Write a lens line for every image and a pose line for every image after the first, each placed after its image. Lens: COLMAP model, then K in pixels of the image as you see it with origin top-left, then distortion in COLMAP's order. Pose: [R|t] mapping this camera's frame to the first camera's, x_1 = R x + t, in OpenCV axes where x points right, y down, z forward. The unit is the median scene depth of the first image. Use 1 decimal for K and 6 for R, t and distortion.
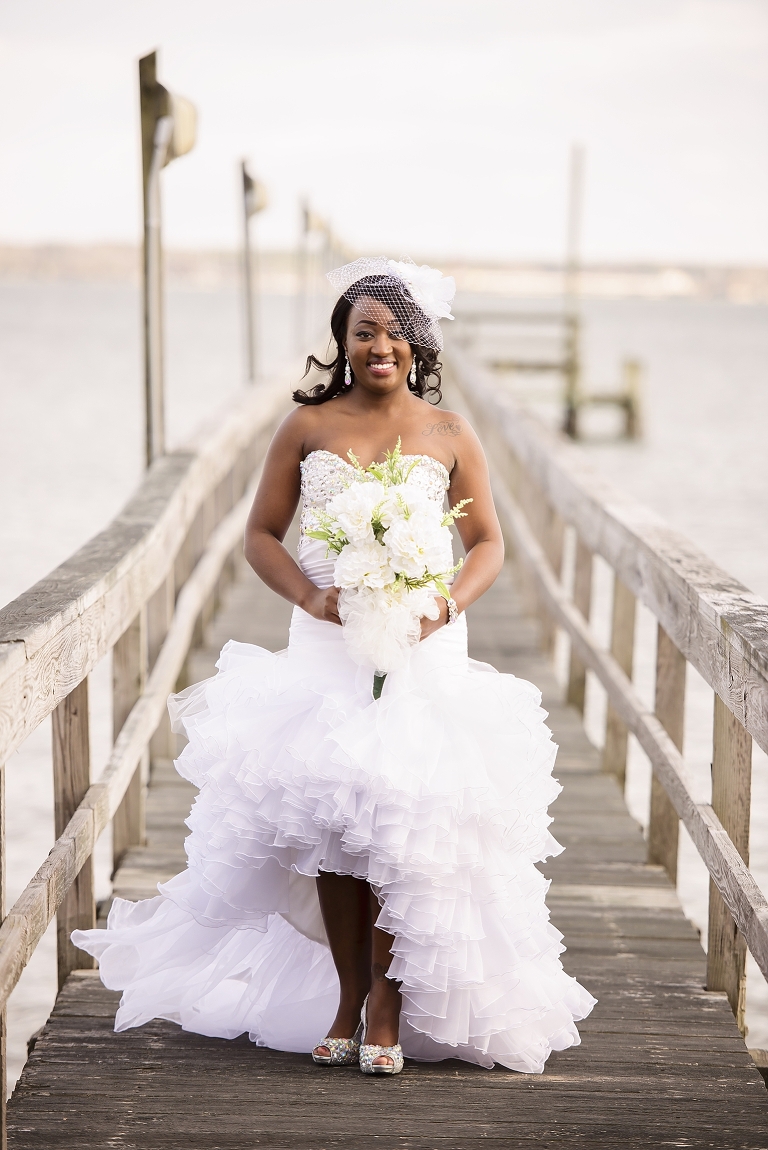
lens RADIAL K [[5297.3, 0, 382.9], [0, 5297.3, 573.7], [0, 0, 1]] dist [1.070838, 0.000000]
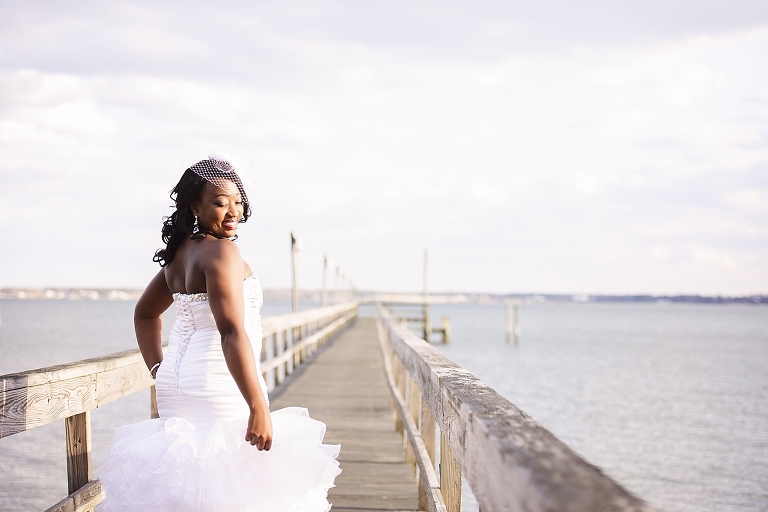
lens RADIAL K [[1657.9, 0, 384.1], [0, 1657.9, 257.4], [0, 0, 1]] dist [-0.032405, 0.000000]
pose [[0.999876, -0.013100, 0.008706, 0.032347], [0.013754, 0.996707, -0.079915, 0.008871], [-0.007631, 0.080025, 0.996764, 0.365537]]
